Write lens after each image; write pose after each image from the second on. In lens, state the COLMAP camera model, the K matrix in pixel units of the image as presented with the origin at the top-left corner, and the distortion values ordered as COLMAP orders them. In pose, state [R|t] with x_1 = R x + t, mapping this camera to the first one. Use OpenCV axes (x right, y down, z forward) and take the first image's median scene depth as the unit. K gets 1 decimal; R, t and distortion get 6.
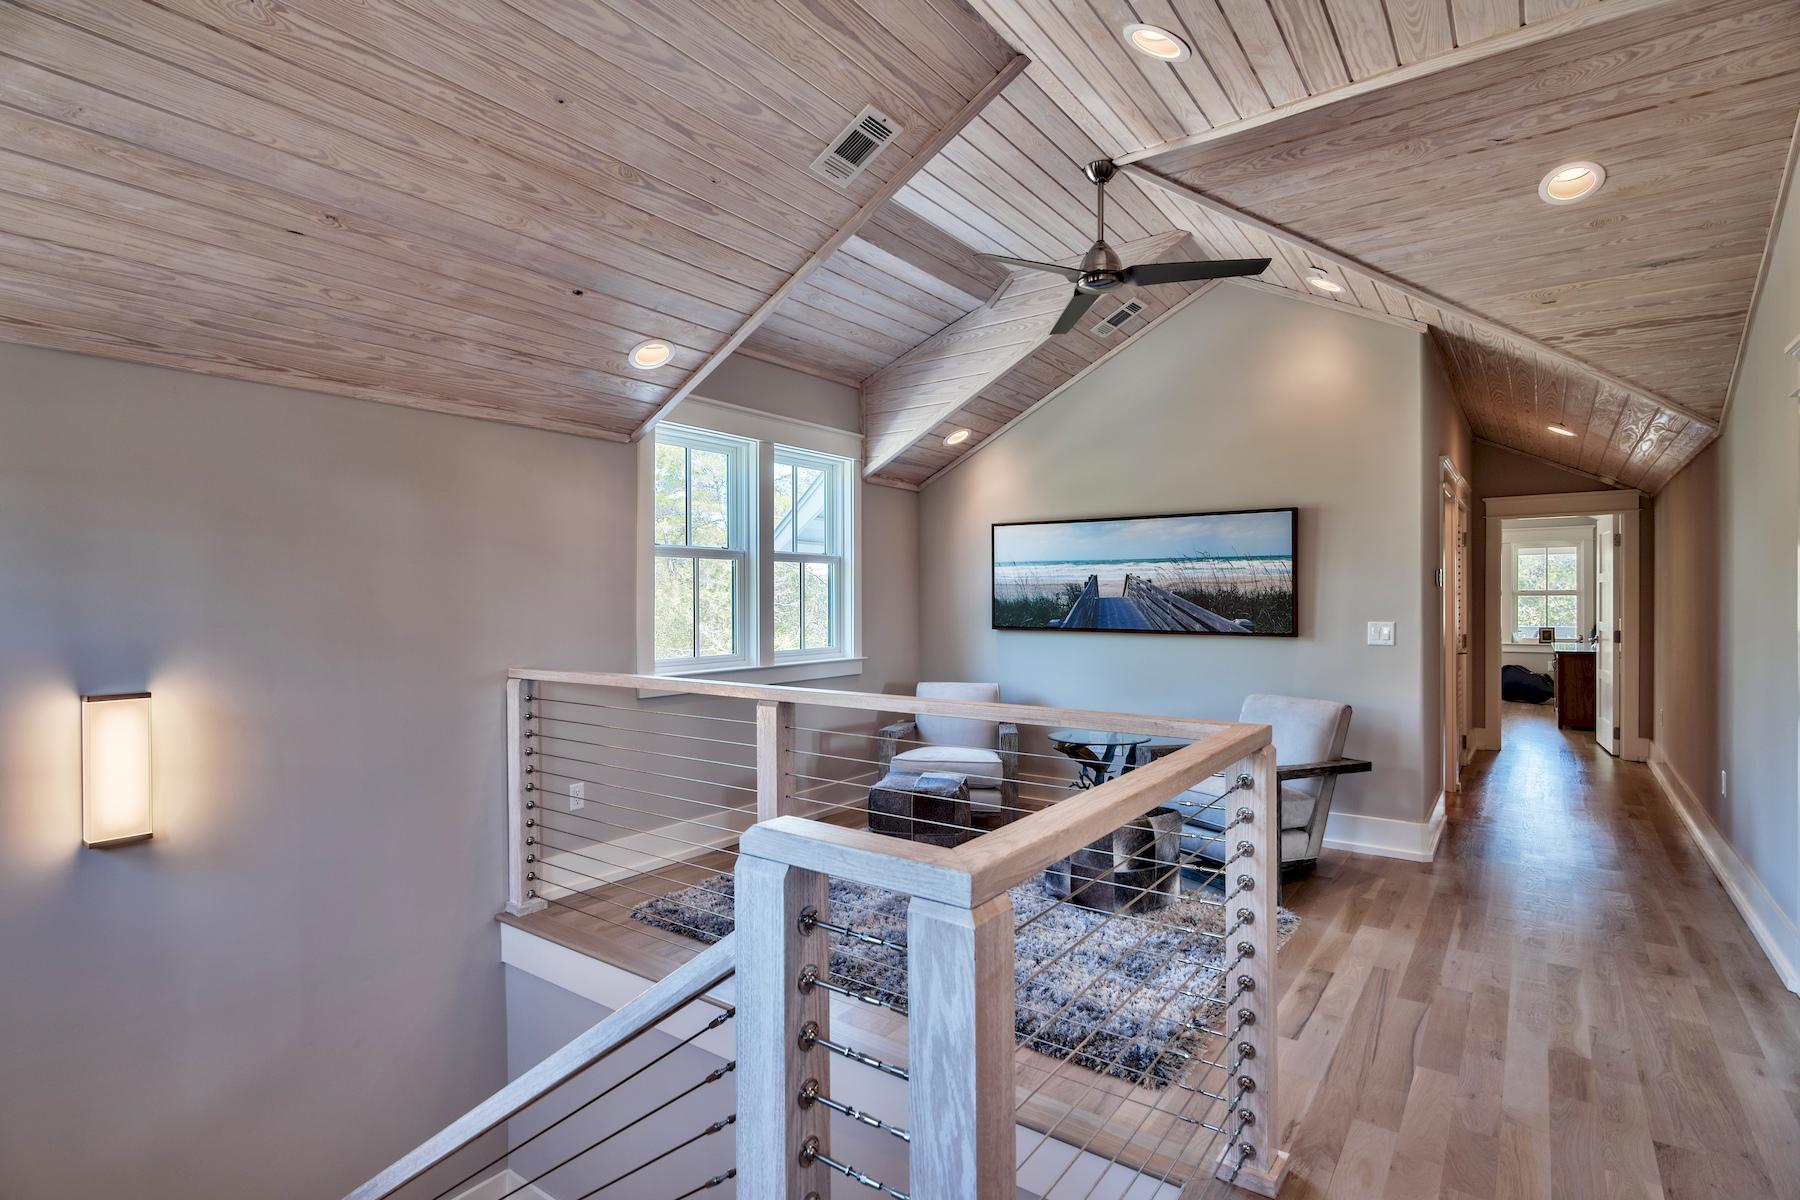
lens RADIAL K [[884.4, 0, 898.6], [0, 884.4, 596.3], [0, 0, 1]] dist [-0.005771, 0.002255]
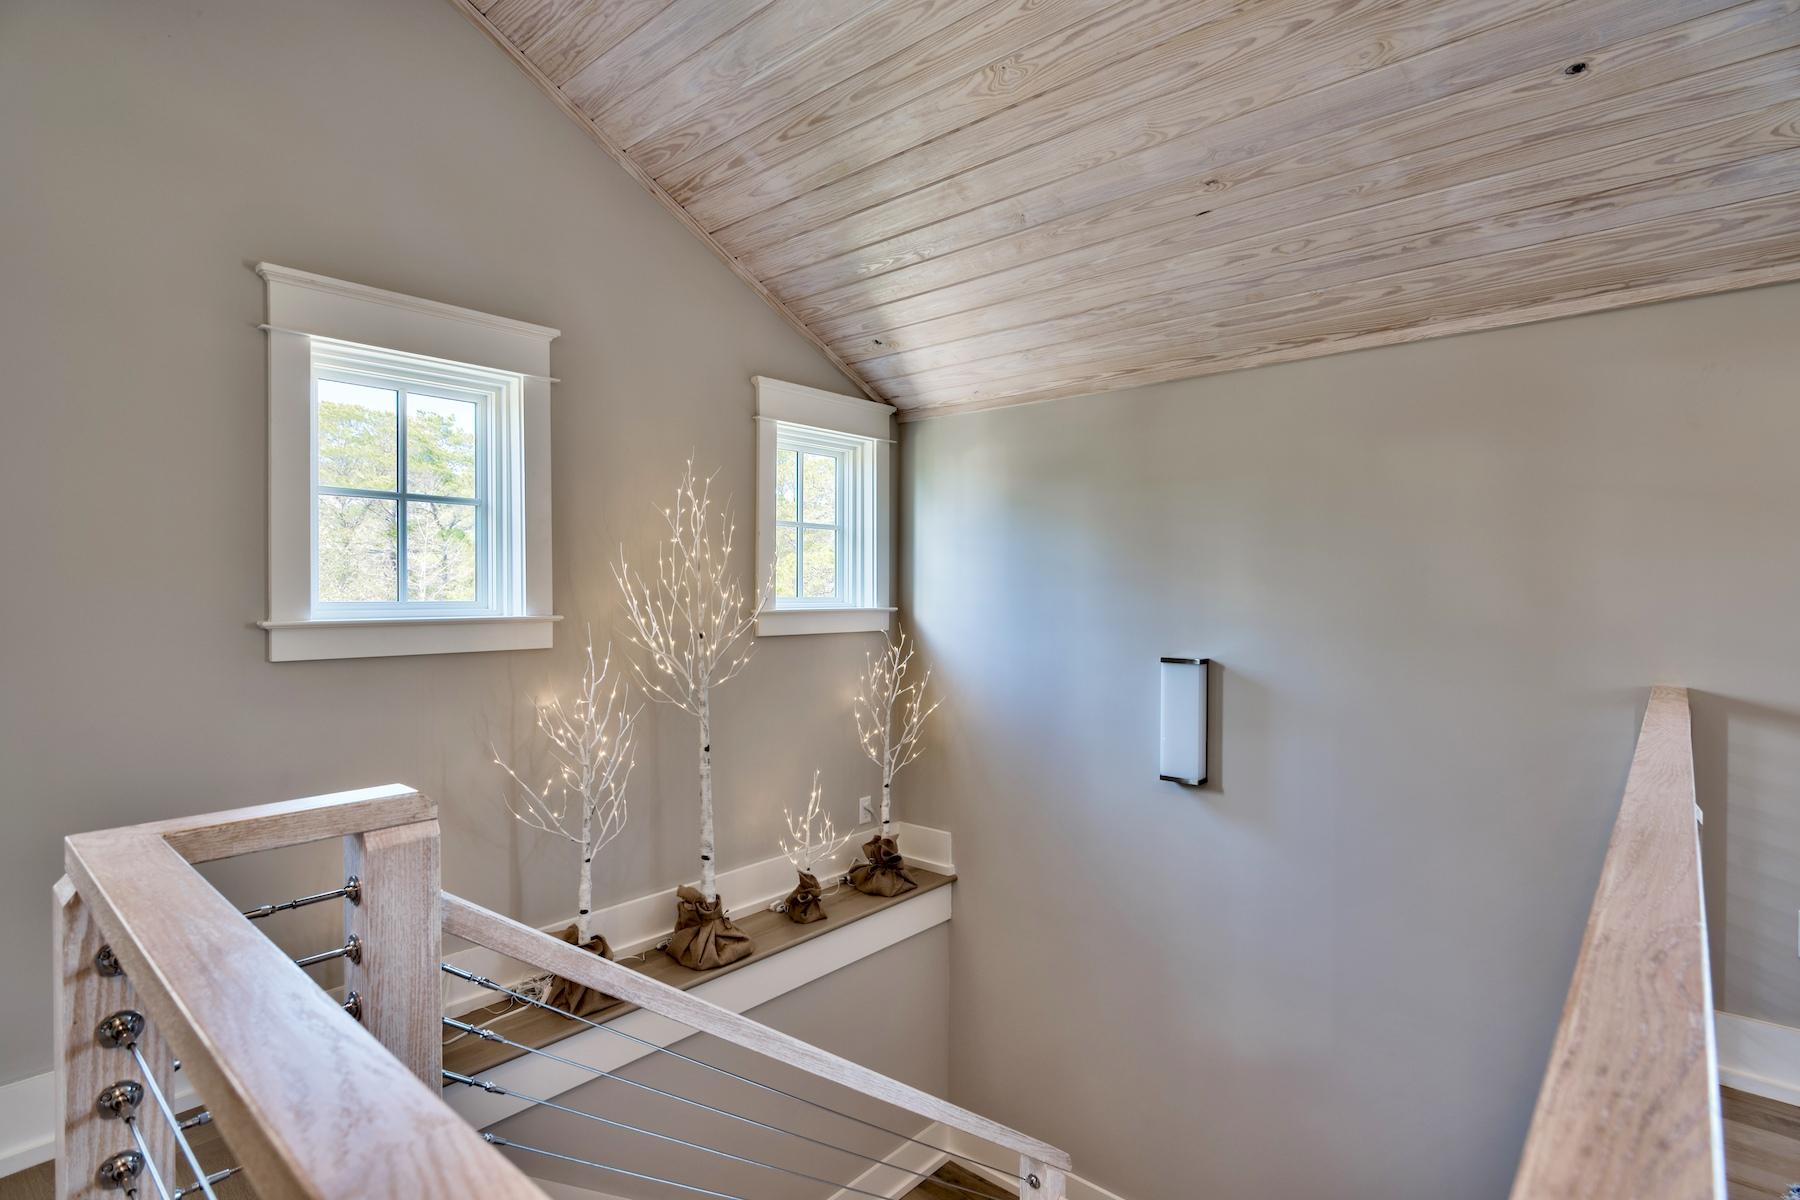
lens RADIAL K [[884.4, 0, 897.2], [0, 884.4, 595.6], [0, 0, 1]] dist [-0.005771, 0.002255]
pose [[-0.089864, 0.015128, -0.995839, 0.317973], [0.002536, 0.999885, 0.014961, 0.006145], [0.995951, -0.001181, -0.089892, 0.665044]]
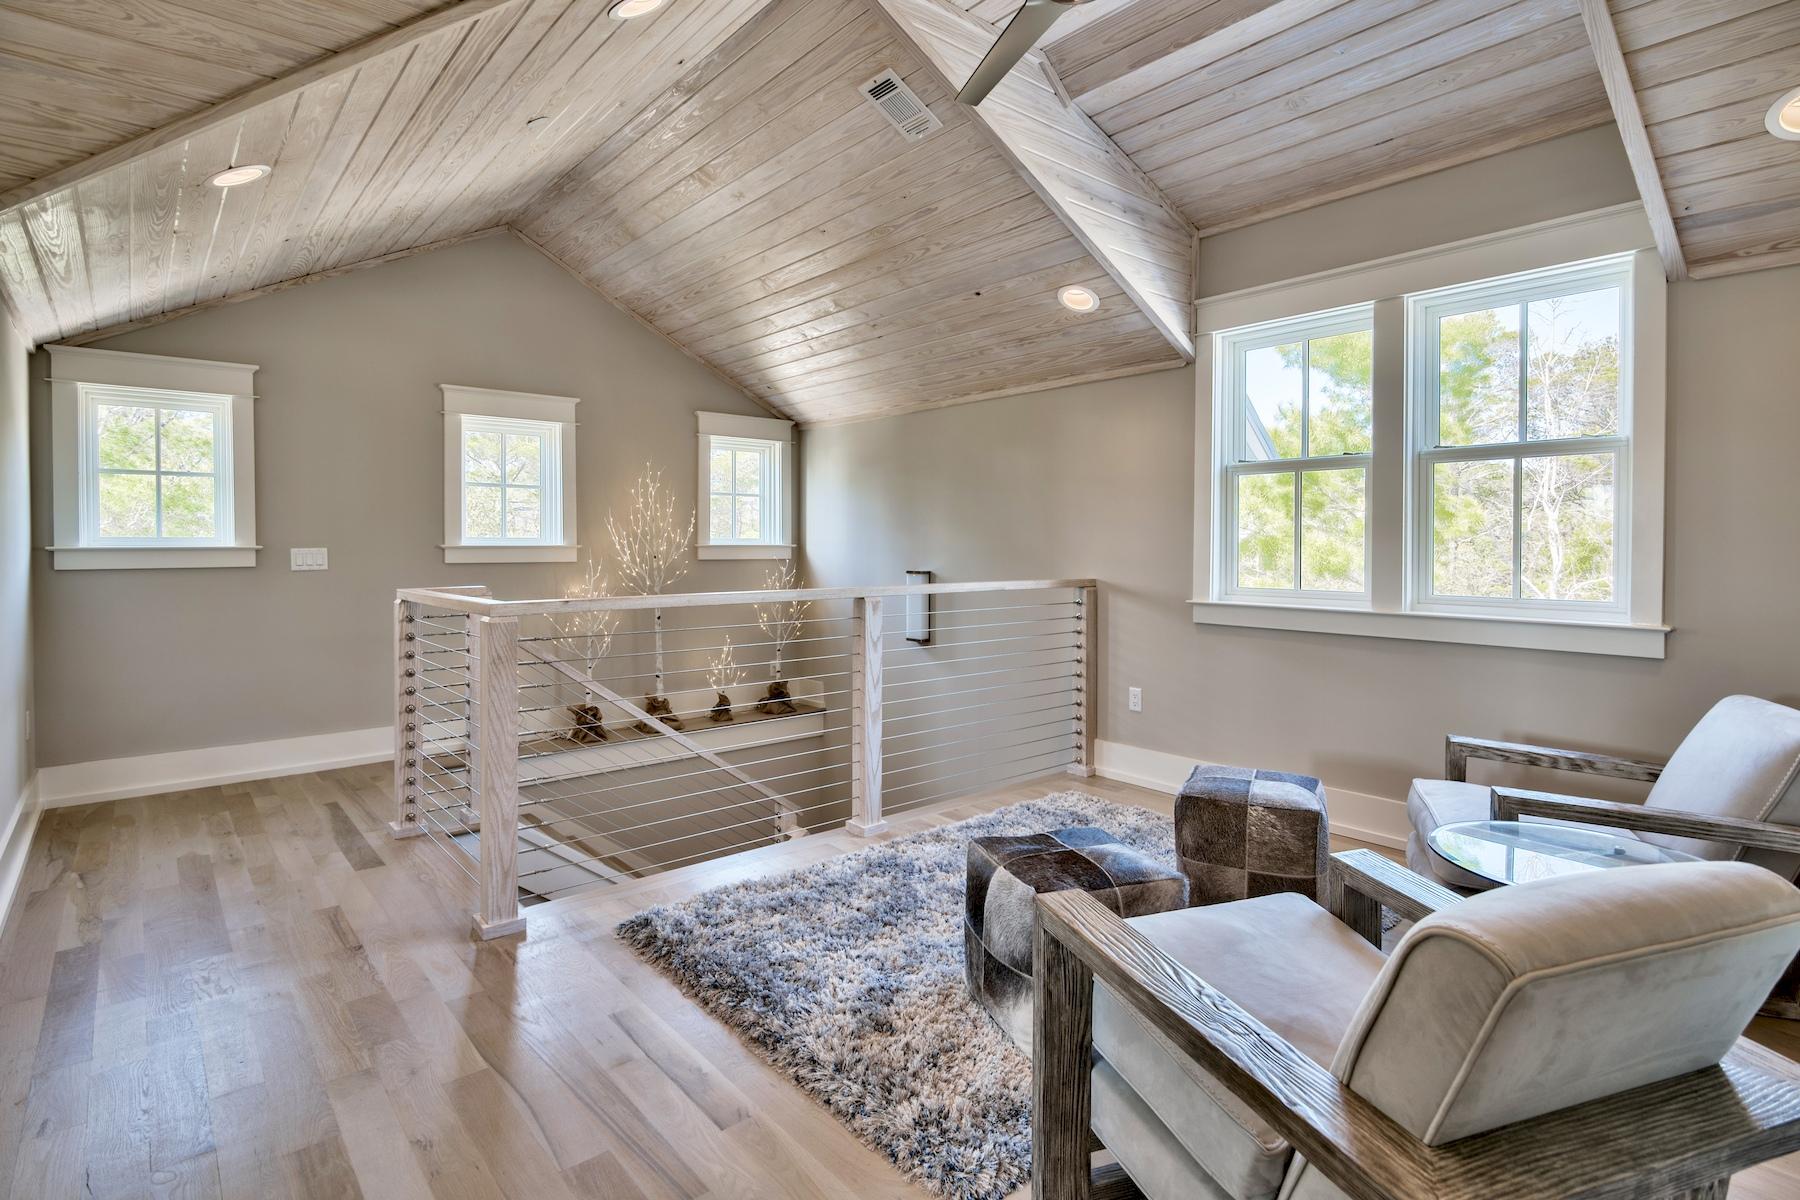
lens RADIAL K [[884.4, 0, 879.2], [0, 884.4, 552.9], [0, 0, 1]] dist [-0.005771, 0.002255]
pose [[-0.246496, 0.015951, -0.969012, 1.103602], [0.002436, 0.999872, 0.015839, 0.031889], [0.969141, 0.001544, -0.246503, 1.332793]]
